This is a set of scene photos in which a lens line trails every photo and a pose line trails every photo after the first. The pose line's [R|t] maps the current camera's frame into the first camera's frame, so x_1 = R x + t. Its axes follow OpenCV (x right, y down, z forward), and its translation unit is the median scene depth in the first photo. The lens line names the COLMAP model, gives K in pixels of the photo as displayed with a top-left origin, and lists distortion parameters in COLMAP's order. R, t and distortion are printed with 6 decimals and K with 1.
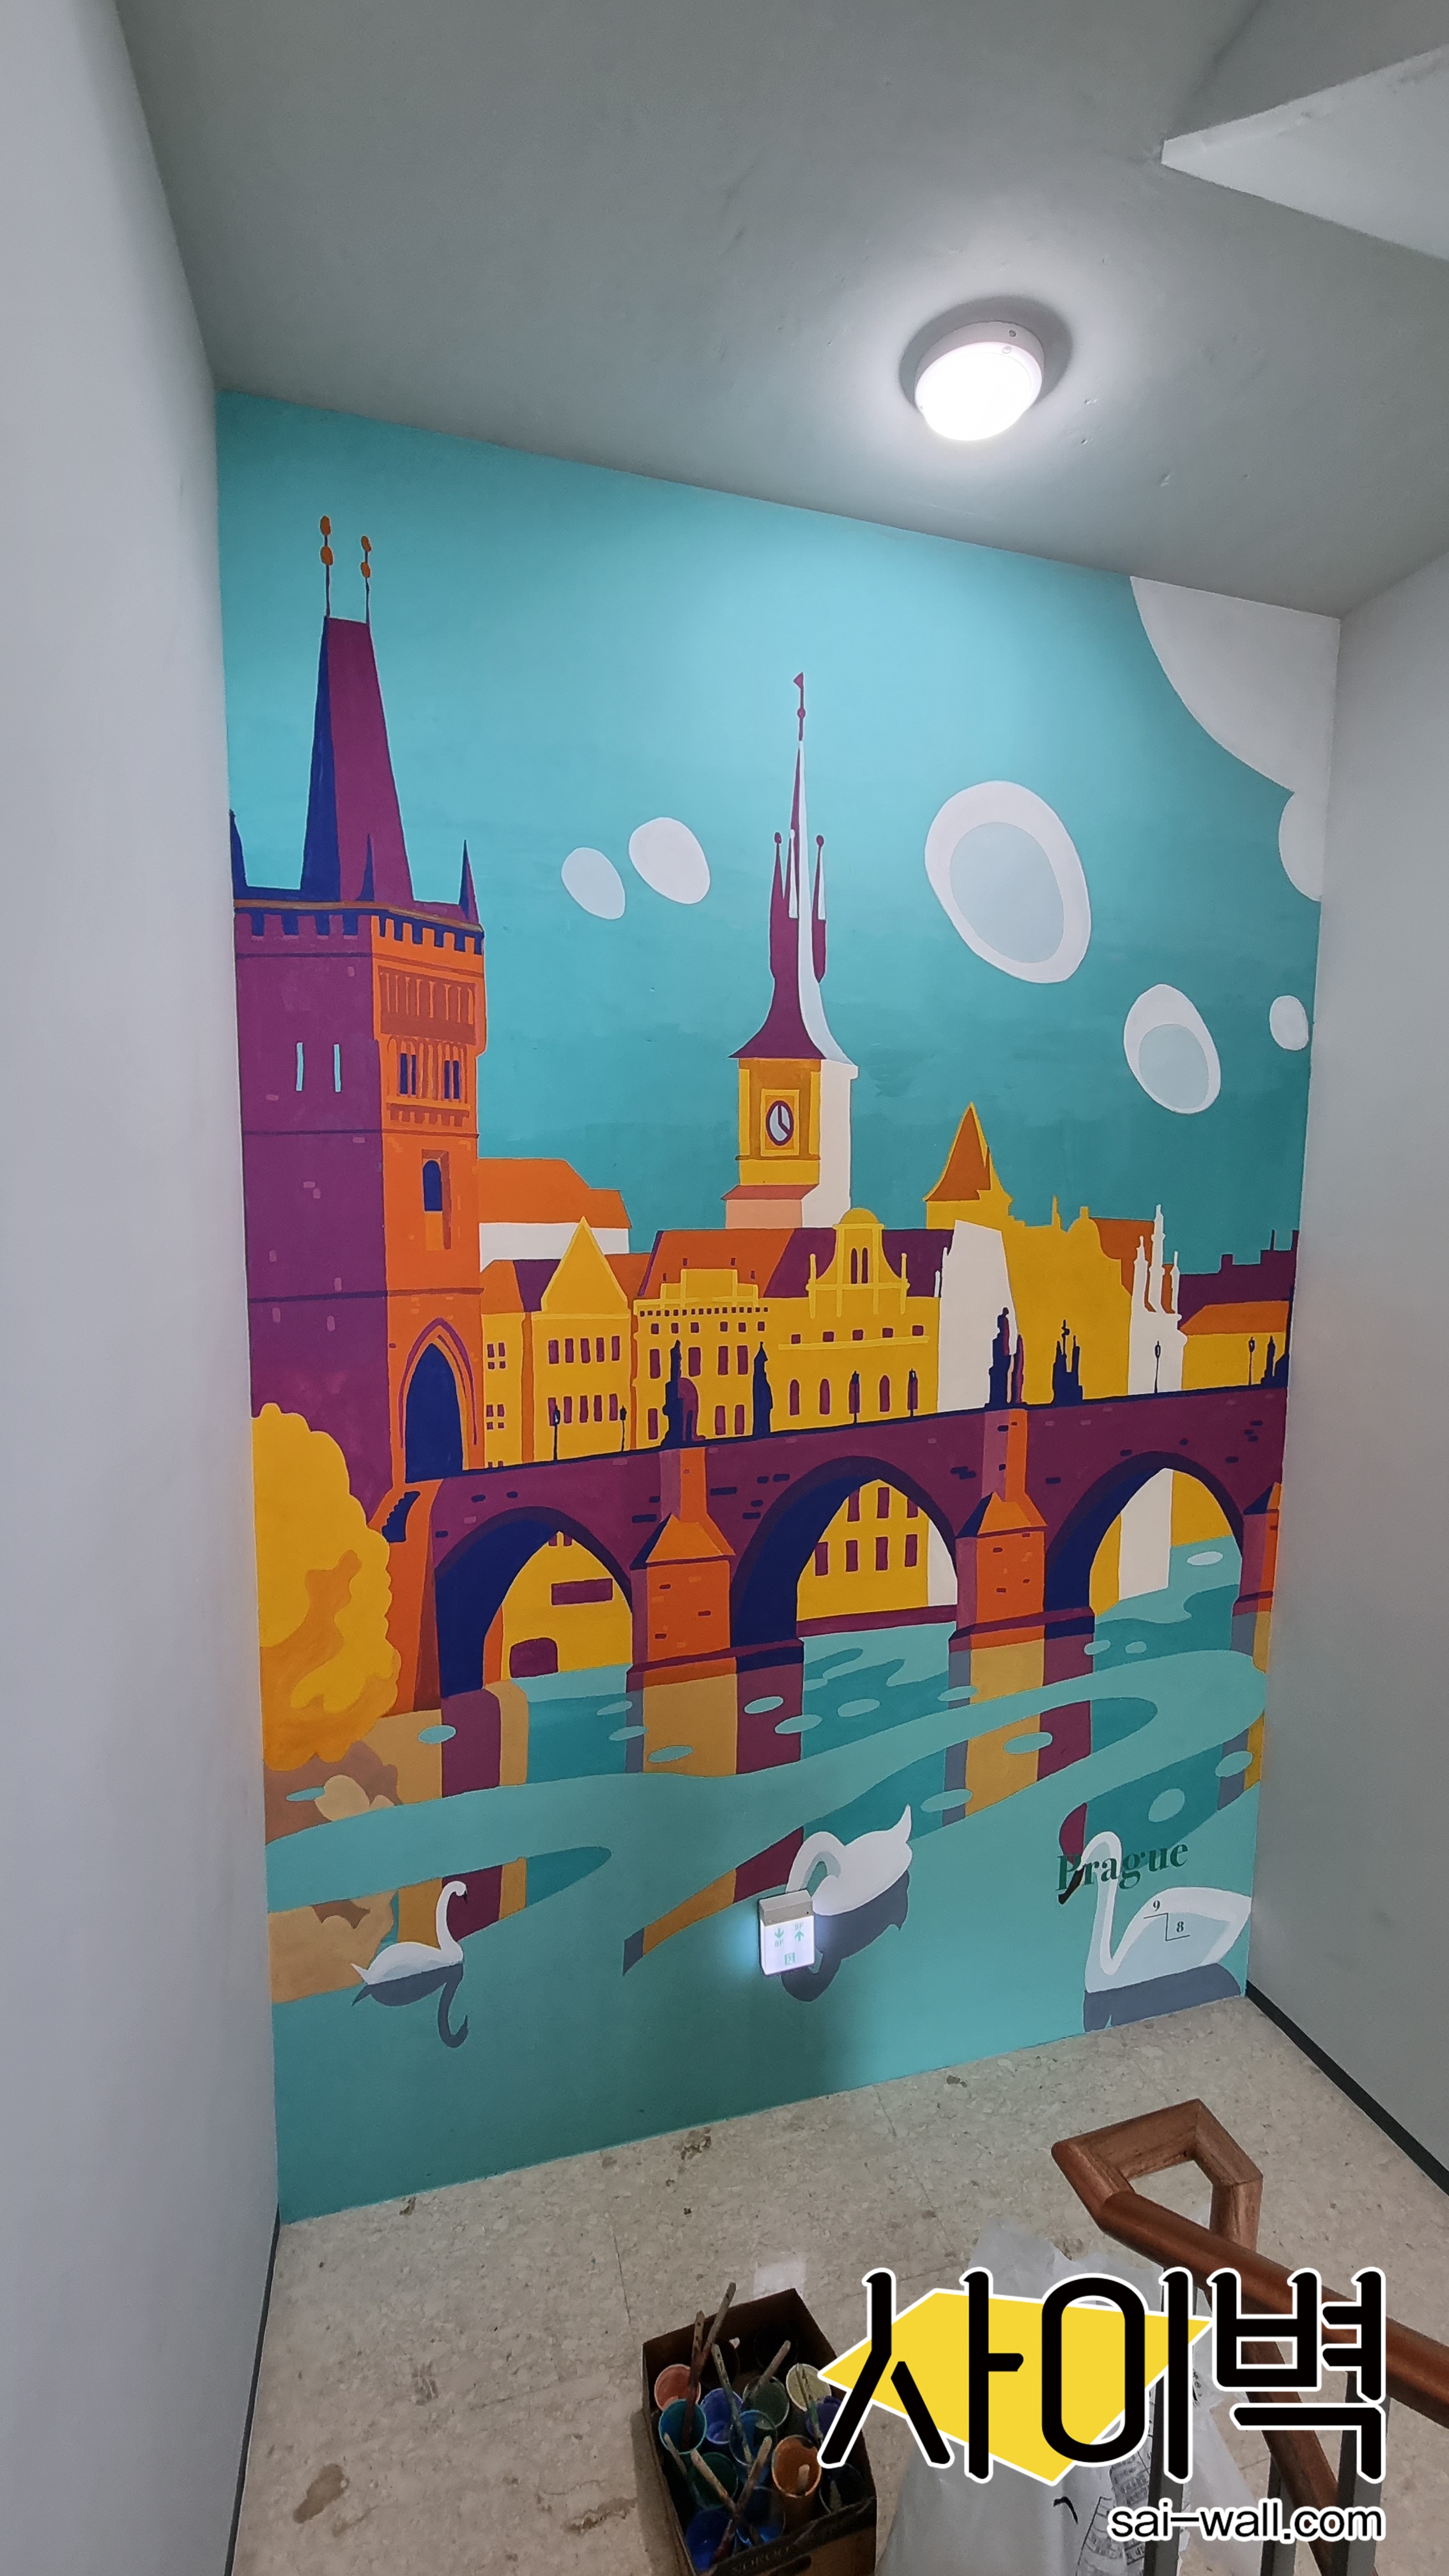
lens RADIAL K [[1052.0, 0, 727.7], [0, 1052.0, 1289.8], [0, 0, 1]] dist [0.002067, -0.001717]
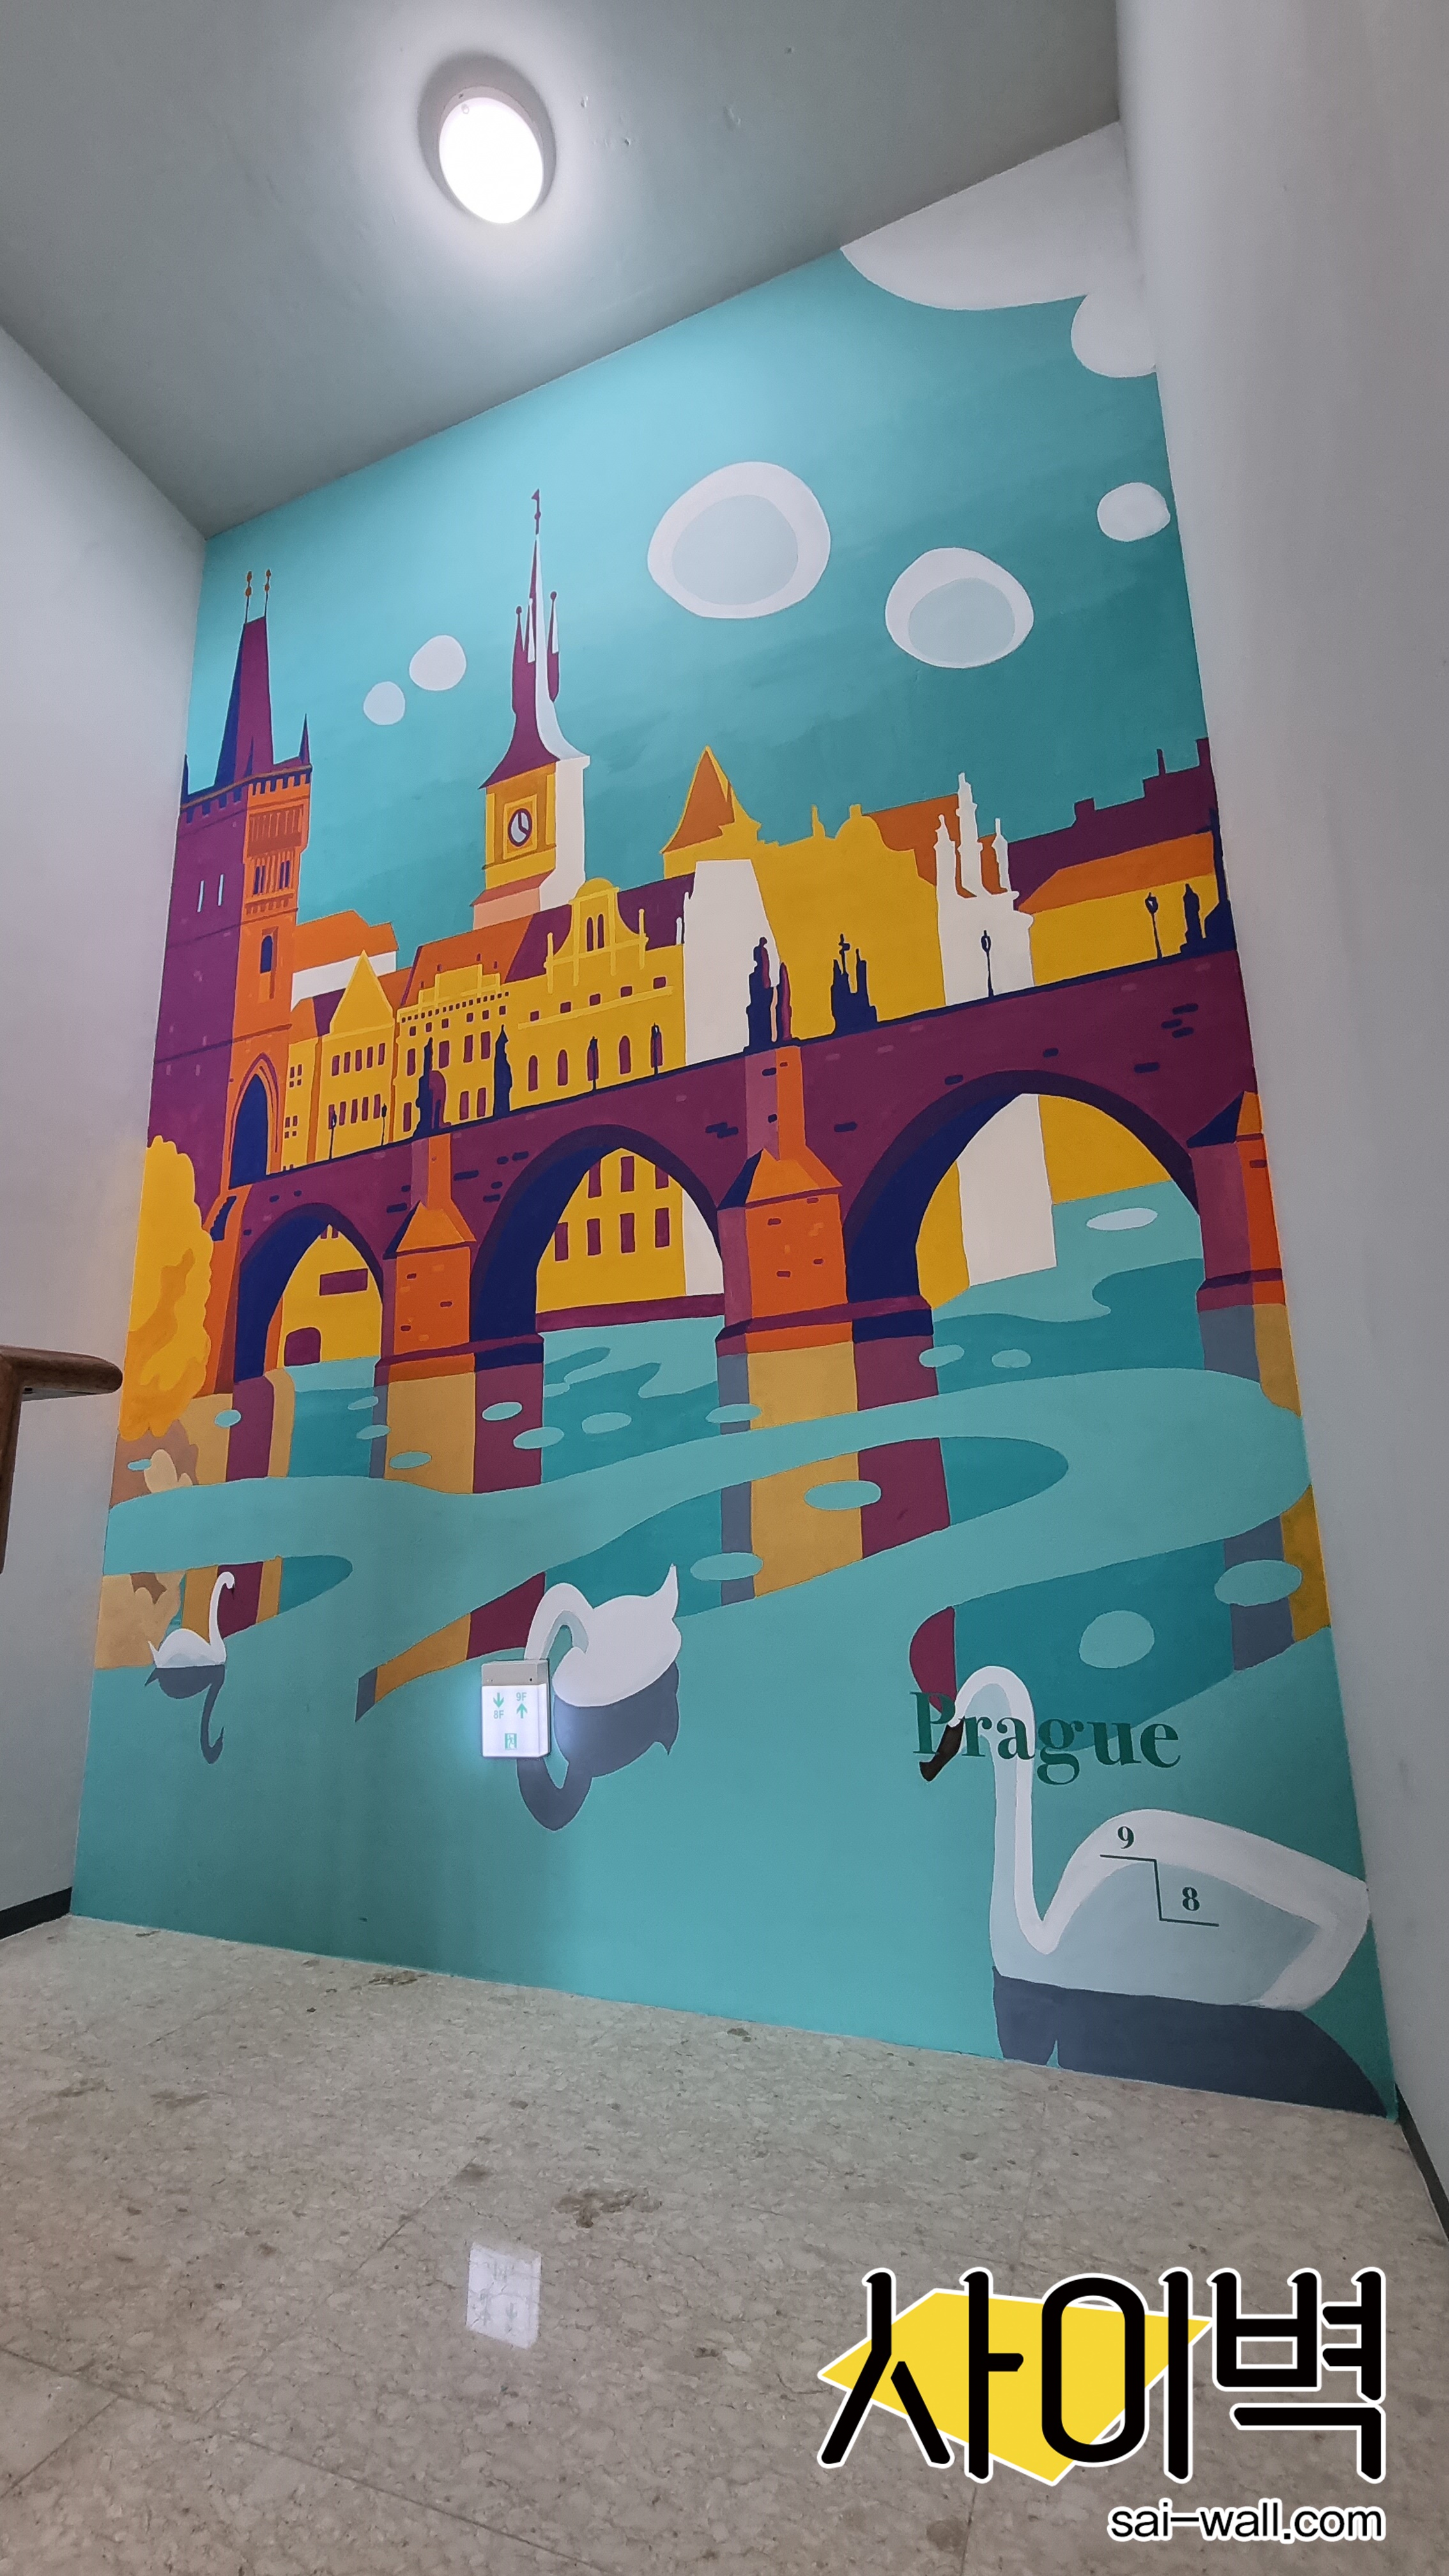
lens RADIAL K [[1052.0, 0, 731.3], [0, 1052.0, 1287.2], [0, 0, 1]] dist [0.002067, -0.001717]
pose [[0.792606, -0.165159, -0.586940, 0.717780], [-0.025640, 0.952736, -0.302715, 0.559369], [0.609195, 0.254983, 0.750909, 0.438457]]
